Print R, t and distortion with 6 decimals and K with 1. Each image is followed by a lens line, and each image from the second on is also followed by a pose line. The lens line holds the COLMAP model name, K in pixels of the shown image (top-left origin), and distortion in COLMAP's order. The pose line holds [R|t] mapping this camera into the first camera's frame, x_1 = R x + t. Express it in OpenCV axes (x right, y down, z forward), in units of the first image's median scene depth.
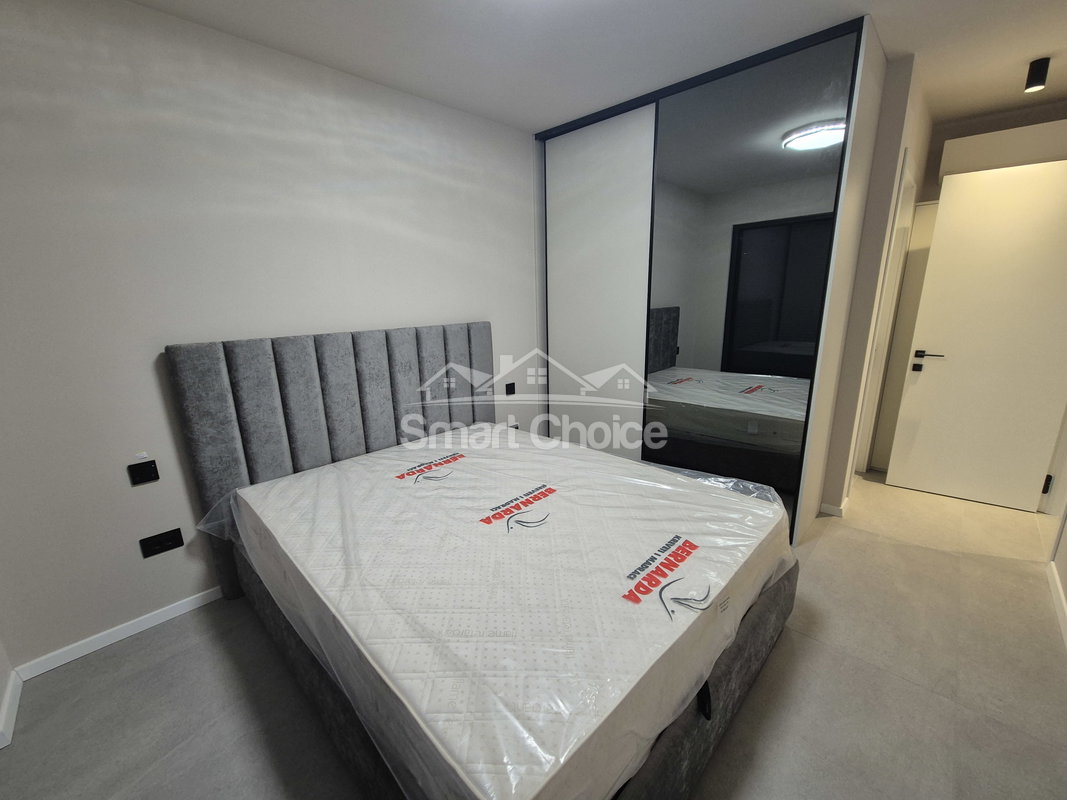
lens RADIAL K [[430.5, 0, 530.0], [0, 430.5, 404.1], [0, 0, 1]] dist [-0.003641, -0.000648]
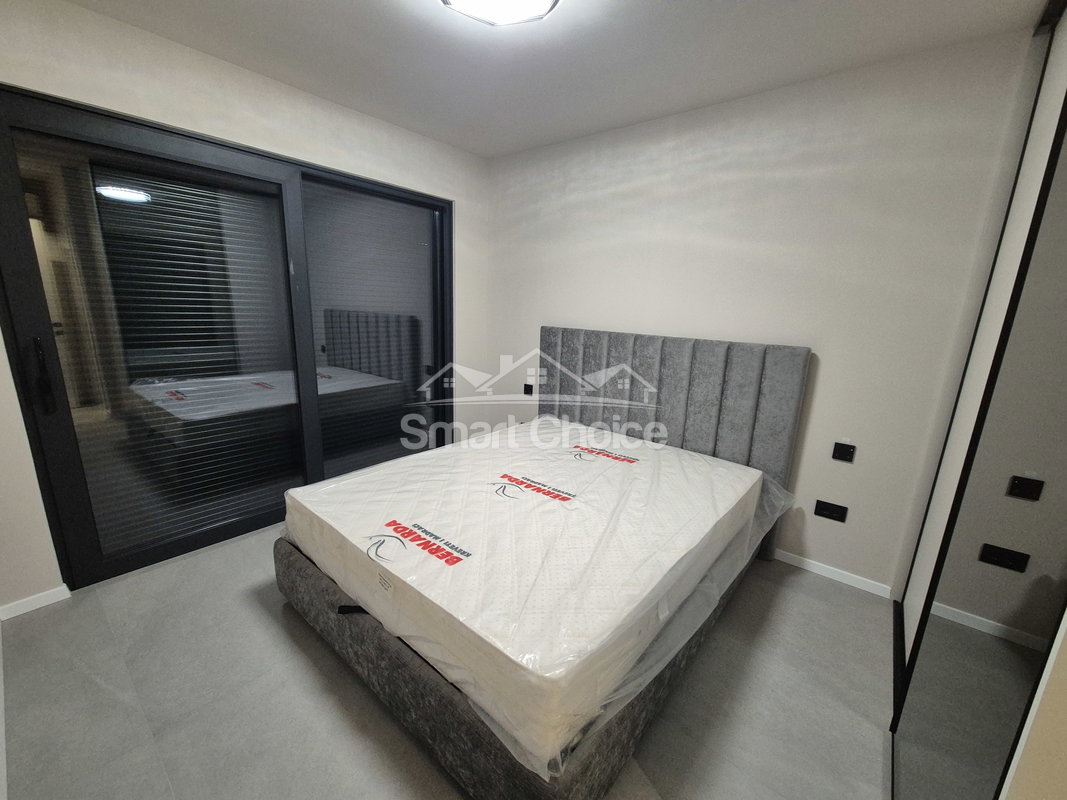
lens RADIAL K [[430.5, 0, 529.4], [0, 430.5, 400.5], [0, 0, 1]] dist [-0.003641, -0.000648]
pose [[0.088216, 0.246731, -0.965060, 0.953938], [-0.276347, 0.936869, 0.214263, -0.207537], [0.957001, 0.247790, 0.150831, 0.712936]]
